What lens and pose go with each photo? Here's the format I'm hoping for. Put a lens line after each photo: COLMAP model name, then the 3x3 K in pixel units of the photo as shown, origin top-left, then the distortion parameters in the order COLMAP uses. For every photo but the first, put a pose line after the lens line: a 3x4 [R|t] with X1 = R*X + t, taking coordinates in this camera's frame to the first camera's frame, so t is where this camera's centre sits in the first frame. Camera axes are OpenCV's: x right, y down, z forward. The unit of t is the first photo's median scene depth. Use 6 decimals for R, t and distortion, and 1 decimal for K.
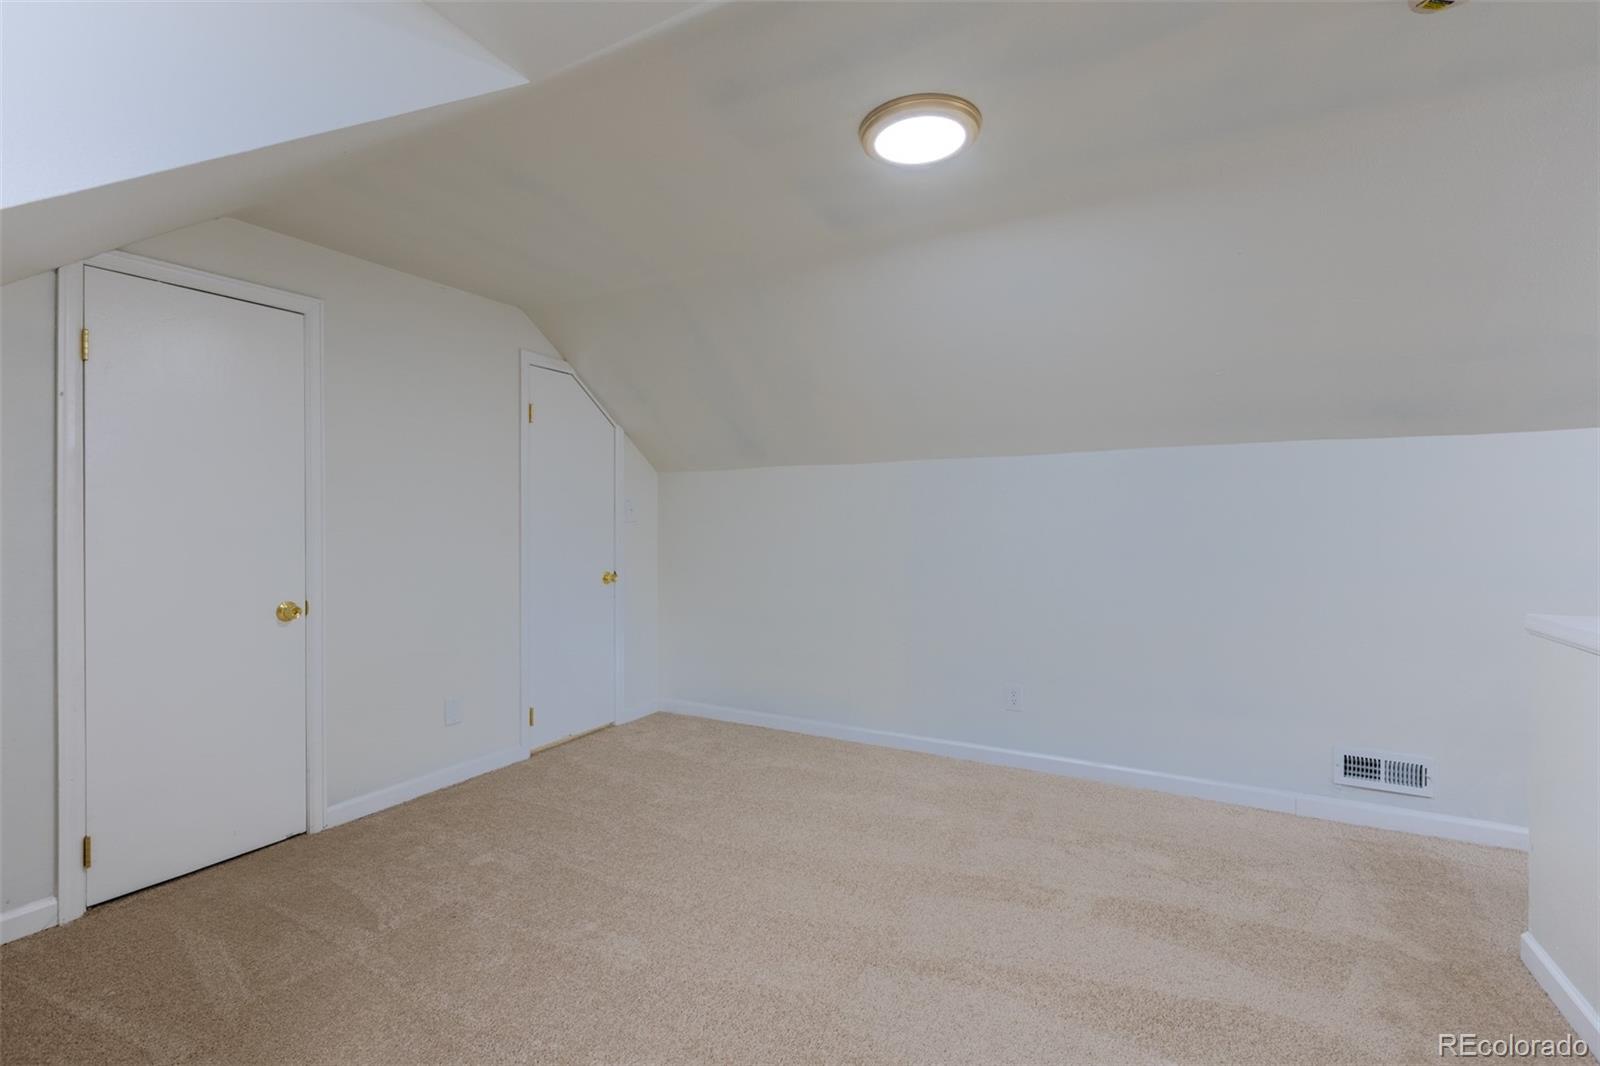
lens RADIAL K [[709.3, 0, 799.0], [0, 709.3, 526.7], [0, 0, 1]] dist [-0.002016, -0.000860]
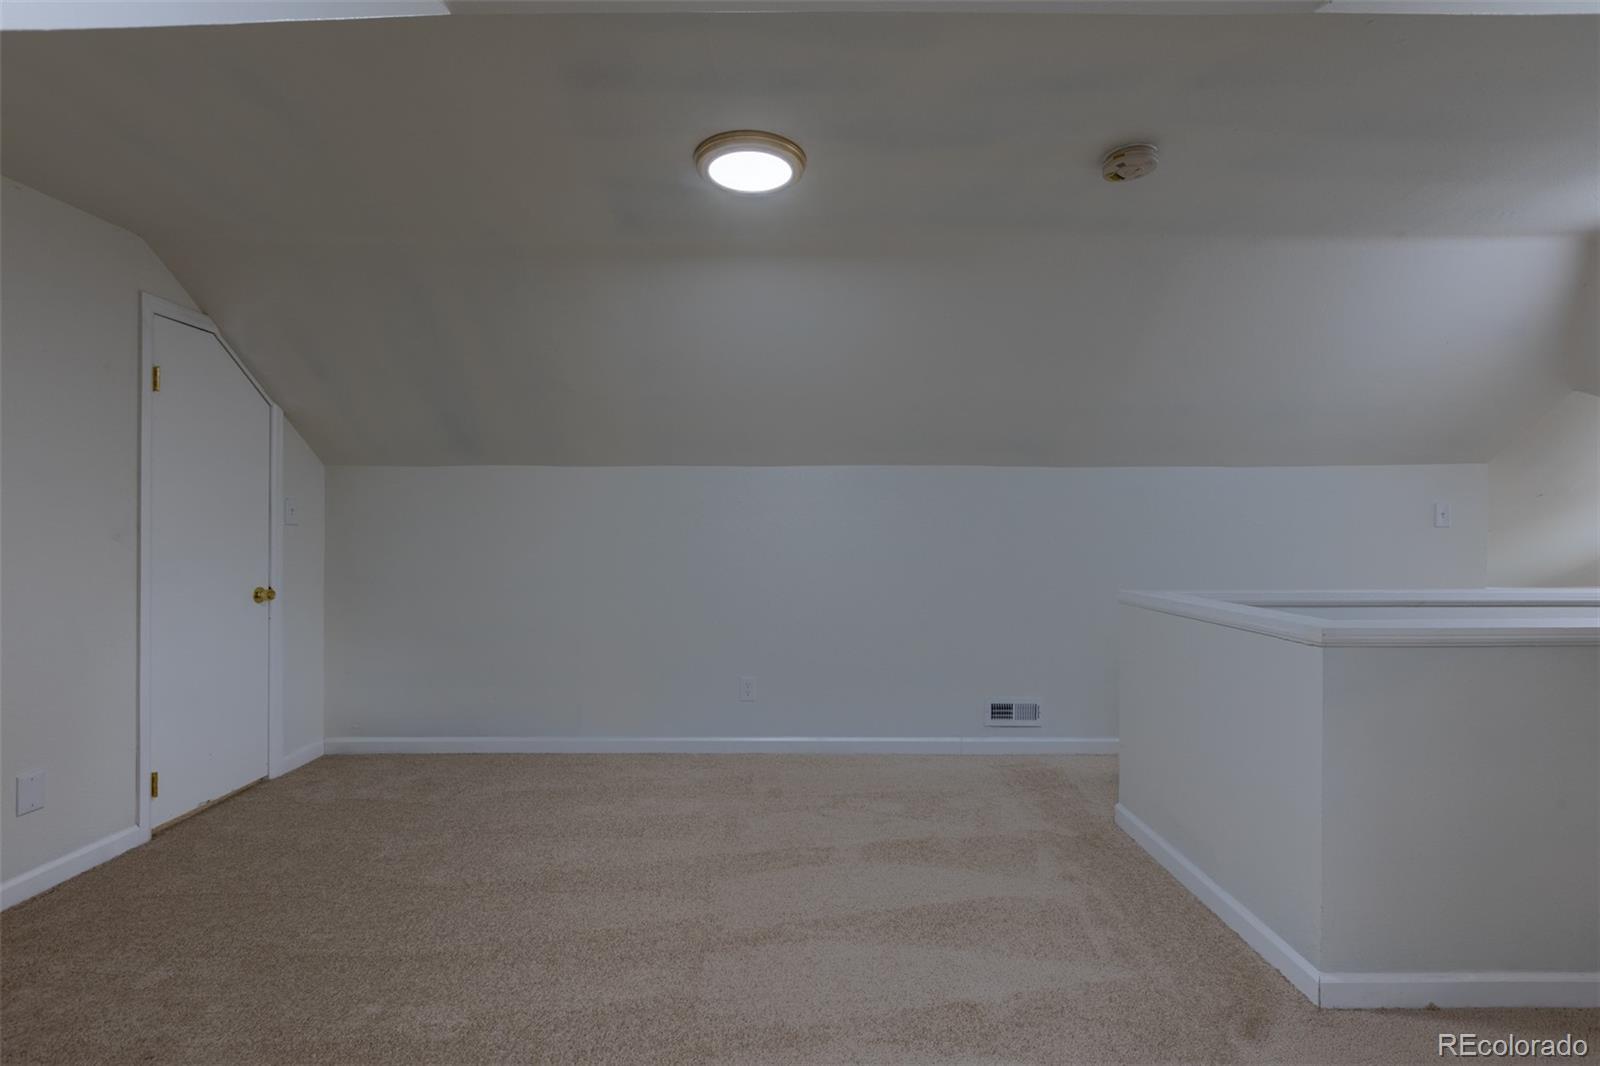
lens RADIAL K [[709.3, 0, 800.4], [0, 709.3, 535.8], [0, 0, 1]] dist [-0.002016, -0.000860]
pose [[0.870588, -0.002183, 0.492008, -0.198253], [-0.001244, 0.999977, 0.006639, -0.001169], [-0.492012, -0.006392, 0.870565, 0.019154]]
